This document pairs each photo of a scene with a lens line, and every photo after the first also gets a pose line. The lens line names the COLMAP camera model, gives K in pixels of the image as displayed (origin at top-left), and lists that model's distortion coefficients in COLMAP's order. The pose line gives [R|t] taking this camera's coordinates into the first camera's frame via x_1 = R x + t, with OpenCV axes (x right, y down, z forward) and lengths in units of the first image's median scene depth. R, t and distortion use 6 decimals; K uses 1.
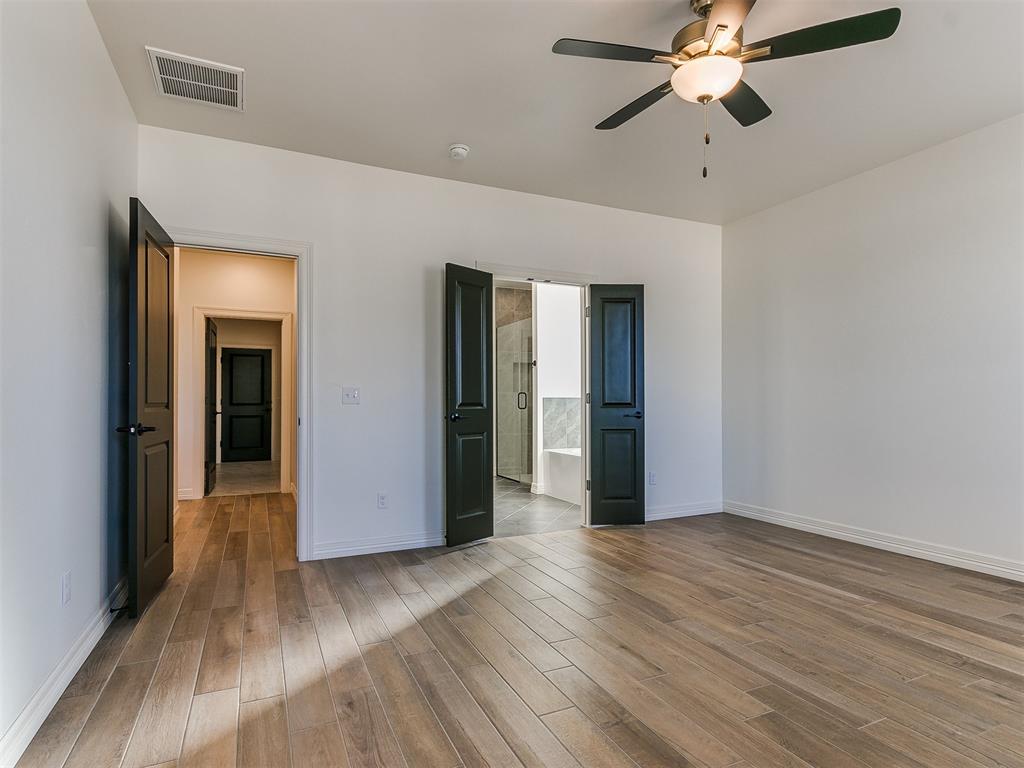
lens RADIAL K [[543.8, 0, 510.1], [0, 543.8, 389.5], [0, 0, 1]] dist [0.000530, 0.000834]
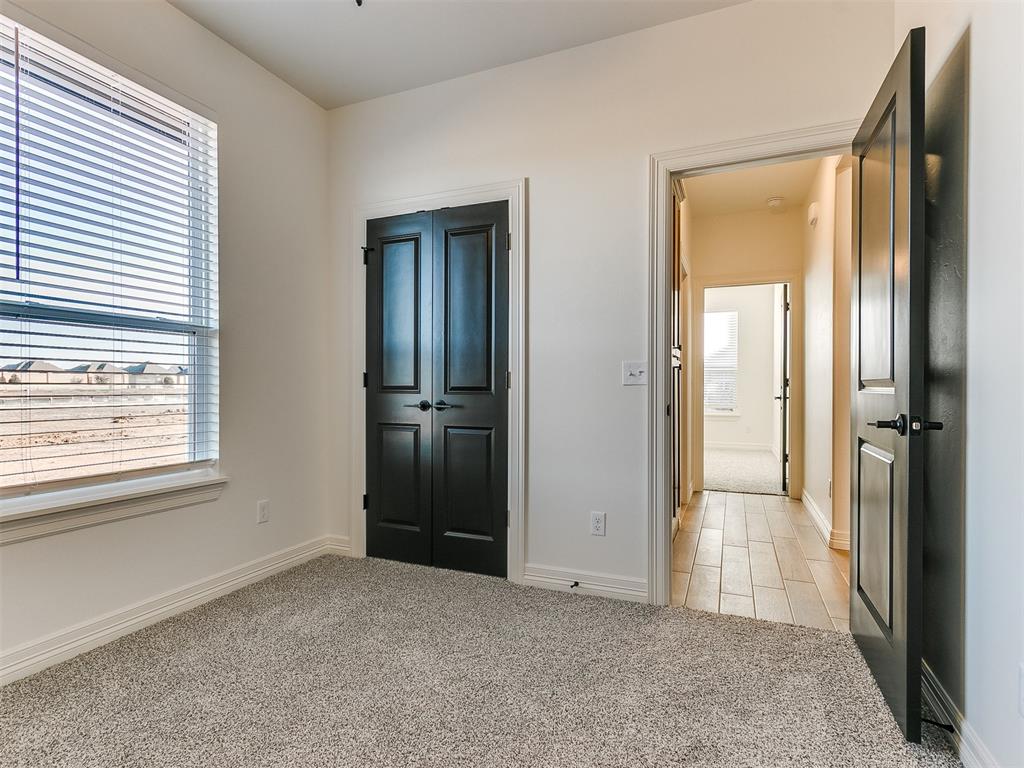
lens RADIAL K [[543.8, 0, 513.7], [0, 543.8, 386.2], [0, 0, 1]] dist [0.000530, 0.000834]
pose [[0.683603, 0.000510, -0.729854, 0.786930], [0.005483, 0.999968, 0.005834, 0.021246], [0.729834, -0.007990, 0.683578, 0.637169]]
